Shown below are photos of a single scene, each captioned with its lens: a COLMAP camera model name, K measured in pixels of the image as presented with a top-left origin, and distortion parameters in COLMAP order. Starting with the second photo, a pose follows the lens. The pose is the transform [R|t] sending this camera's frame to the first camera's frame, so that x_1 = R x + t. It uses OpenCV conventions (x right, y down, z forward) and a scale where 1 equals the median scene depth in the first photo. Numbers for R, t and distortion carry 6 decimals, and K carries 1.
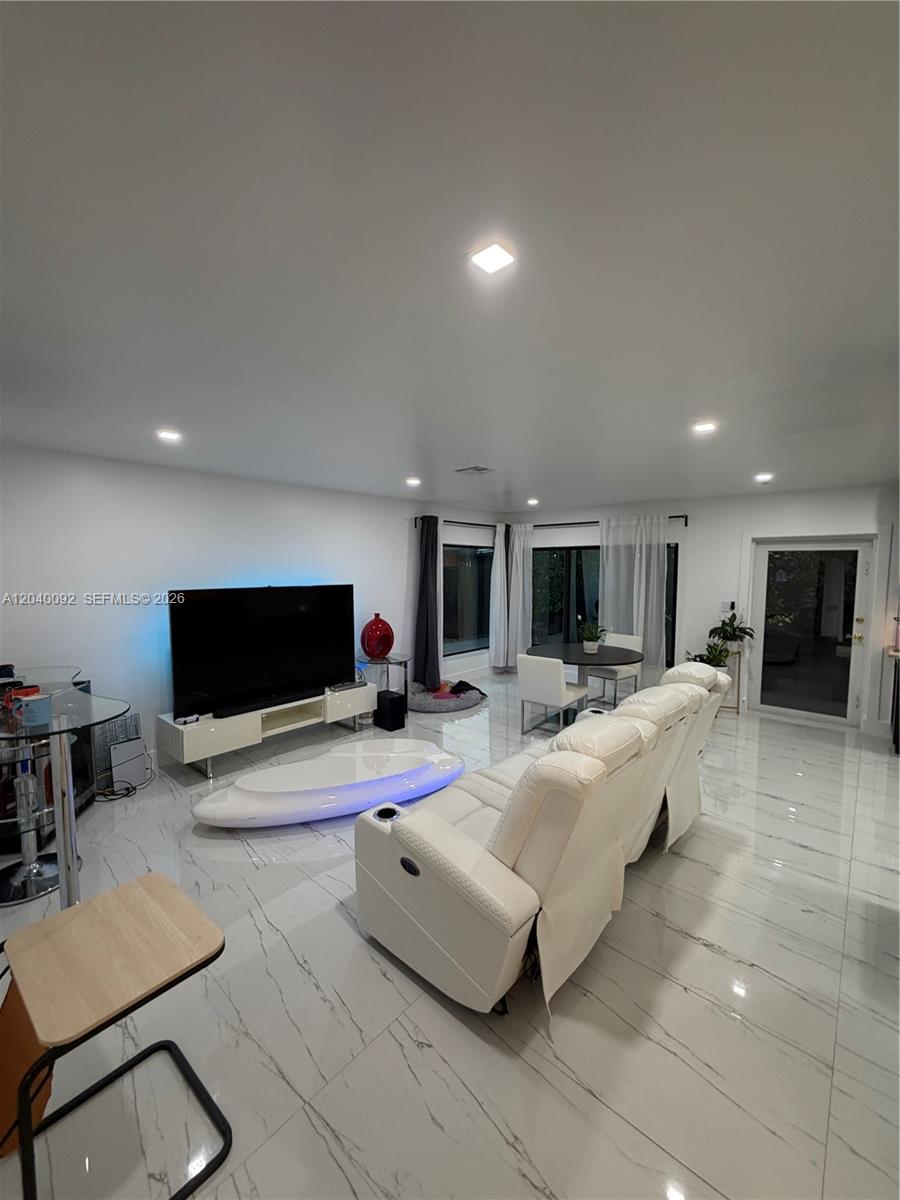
lens RADIAL K [[474.4, 0, 455.5], [0, 474.4, 604.8], [0, 0, 1]] dist [0.000227, 0.000289]
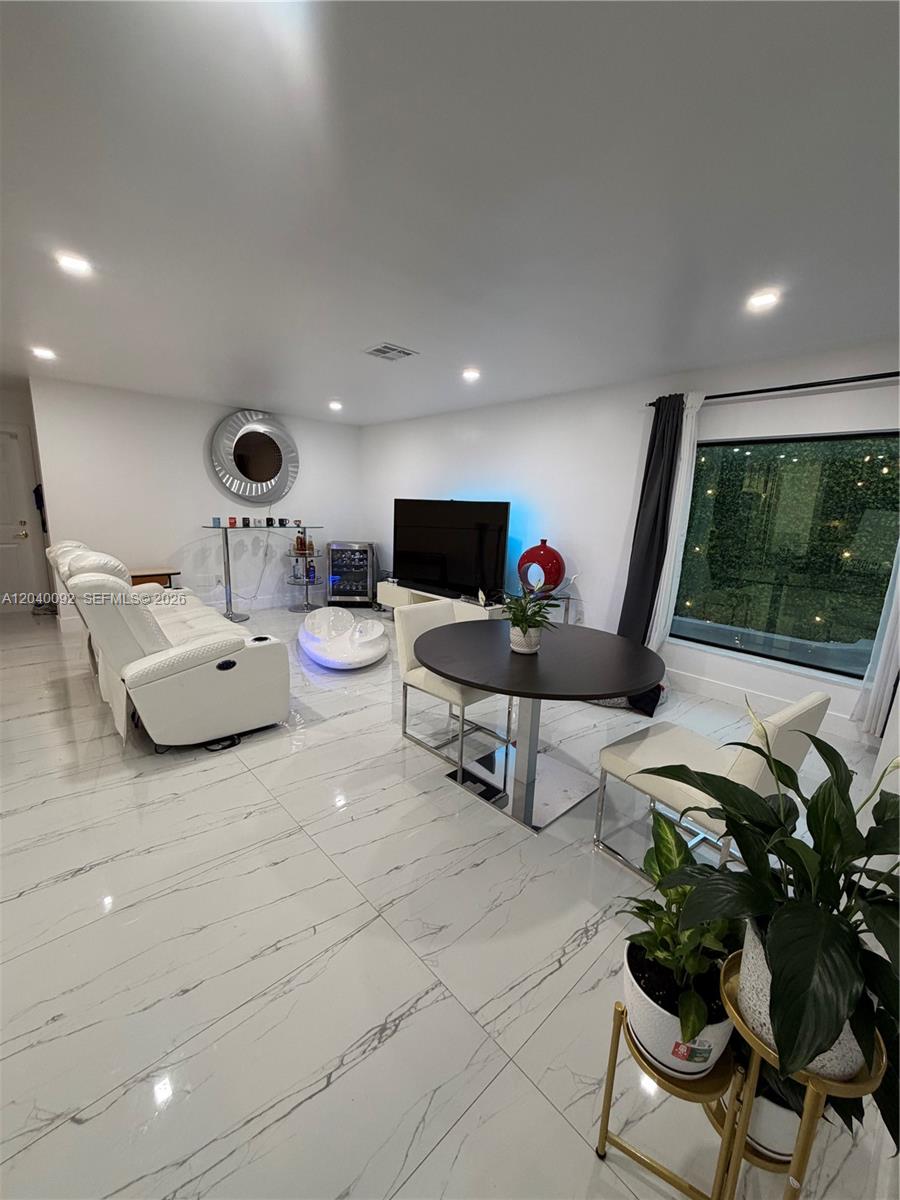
lens RADIAL K [[474.4, 0, 455.5], [0, 474.4, 604.8], [0, 0, 1]] dist [0.000227, 0.000289]
pose [[-0.089476, 0.209545, -0.973697, 0.864472], [-0.111646, 0.969346, 0.218868, -0.045837], [0.989712, 0.128293, -0.063338, 1.121950]]
